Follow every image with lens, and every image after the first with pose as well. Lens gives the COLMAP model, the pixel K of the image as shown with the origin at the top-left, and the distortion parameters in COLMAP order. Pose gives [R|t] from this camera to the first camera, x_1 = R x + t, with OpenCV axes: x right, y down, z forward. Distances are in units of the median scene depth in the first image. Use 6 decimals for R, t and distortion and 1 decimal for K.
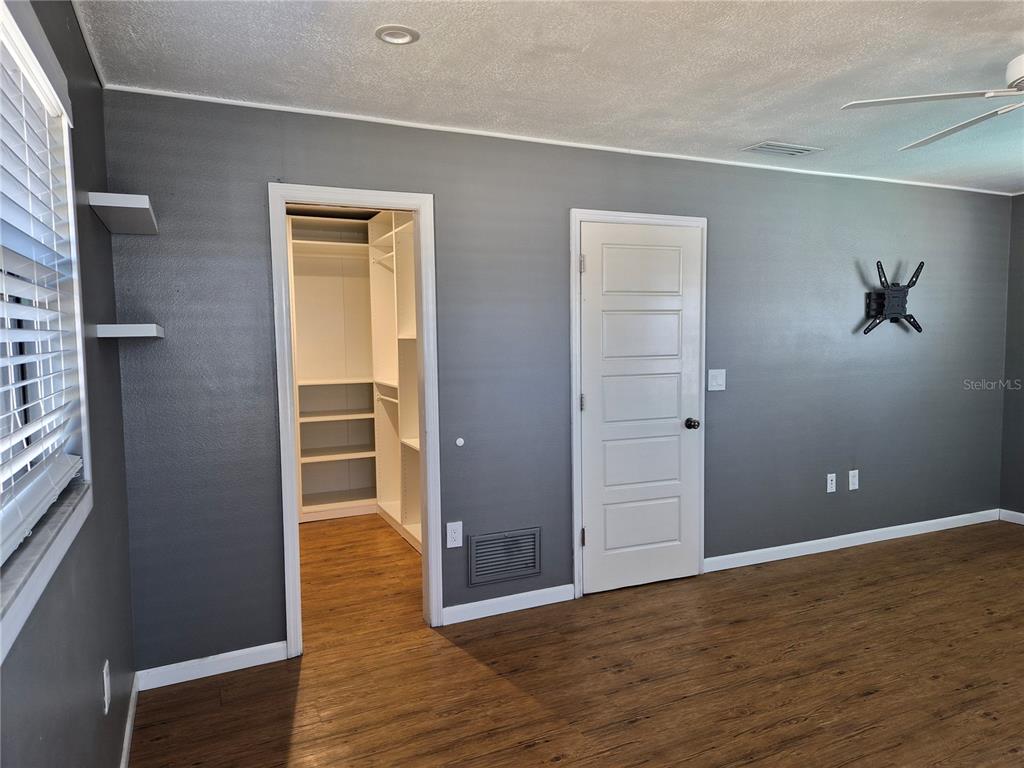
lens RADIAL K [[688.1, 0, 512.0], [0, 688.1, 384.0], [0, 0, 1]] dist [0.069088, -0.063163]
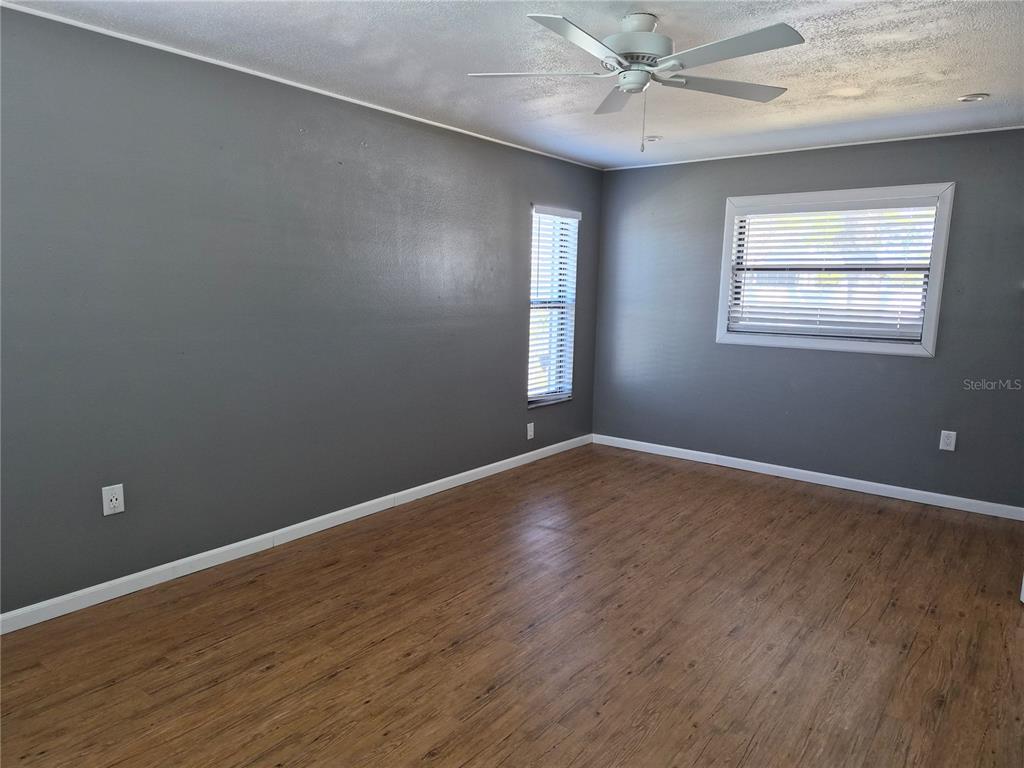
lens RADIAL K [[688.1, 0, 512.0], [0, 688.1, 384.0], [0, 0, 1]] dist [0.069088, -0.063163]
pose [[-0.888794, 0.063185, -0.453931, 1.004370], [-0.040421, 0.975784, 0.214970, -0.108536], [0.456521, 0.209412, -0.864717, 1.337460]]
